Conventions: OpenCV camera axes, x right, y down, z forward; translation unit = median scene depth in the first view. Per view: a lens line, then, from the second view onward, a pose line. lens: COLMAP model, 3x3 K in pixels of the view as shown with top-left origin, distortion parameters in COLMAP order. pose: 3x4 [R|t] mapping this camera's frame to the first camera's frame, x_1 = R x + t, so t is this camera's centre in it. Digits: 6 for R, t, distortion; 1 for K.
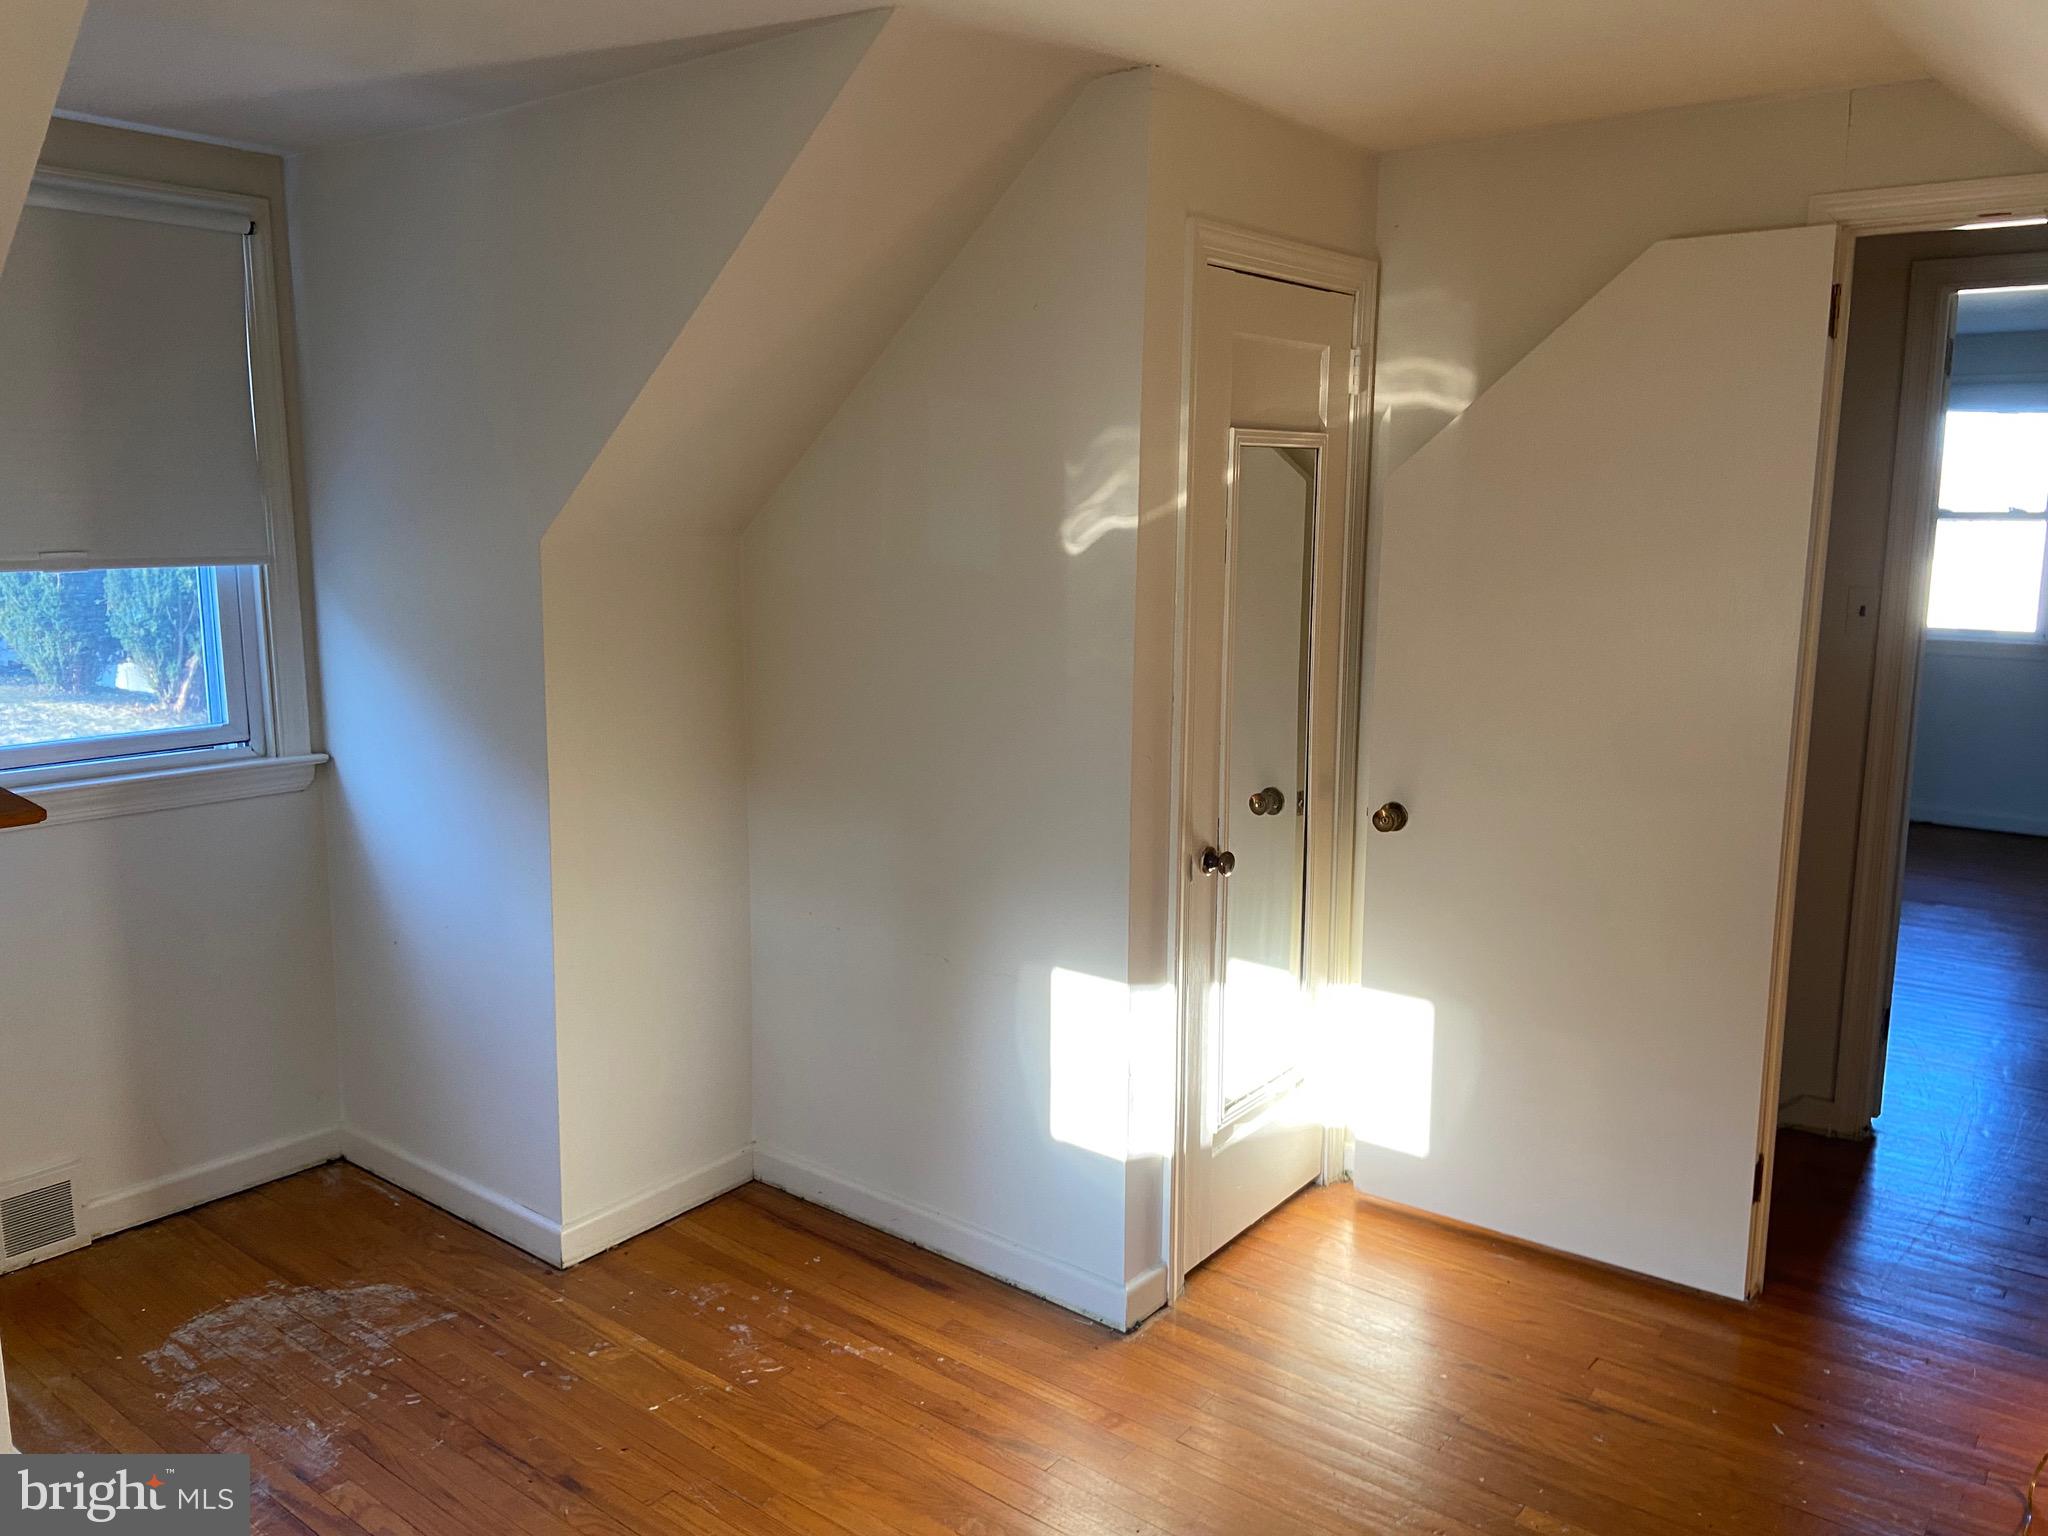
lens RADIAL K [[1552.2, 0, 1026.0], [0, 1552.2, 765.4], [0, 0, 1]] dist [0.118262, -0.135440]
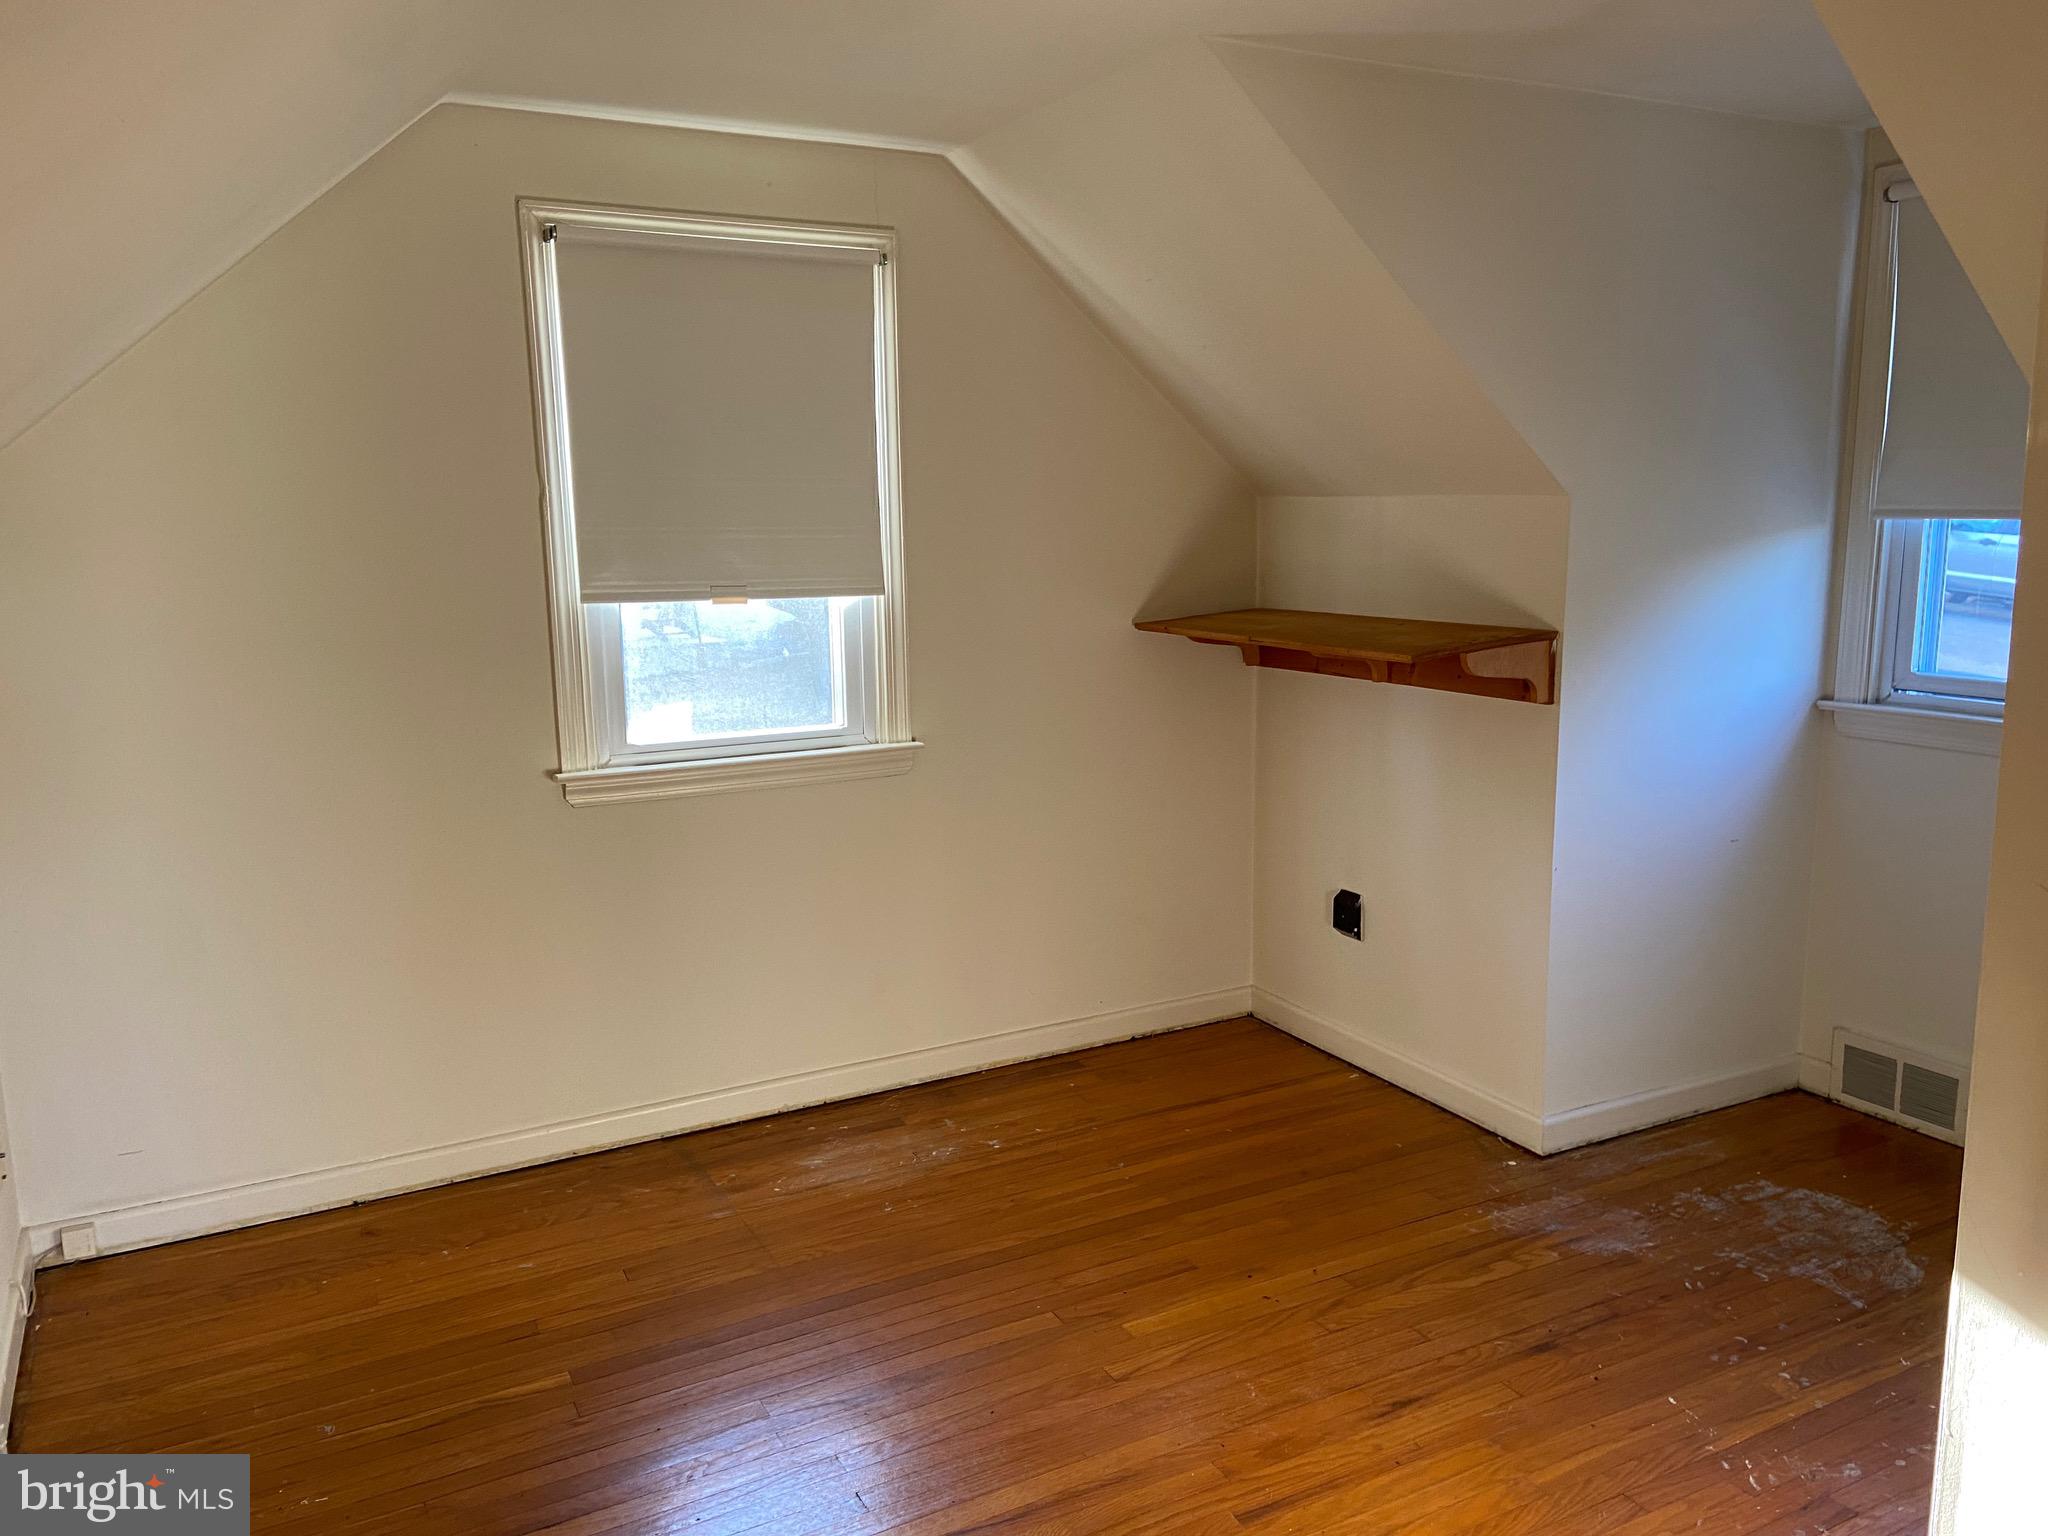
lens RADIAL K [[1552.2, 0, 1027.3], [0, 1552.2, 765.4], [0, 0, 1]] dist [0.118262, -0.135440]
pose [[-0.398249, 0.153635, -0.904320, 0.709885], [-0.138927, 0.964398, 0.225023, -0.123949], [0.906696, 0.215249, -0.362726, 0.882419]]
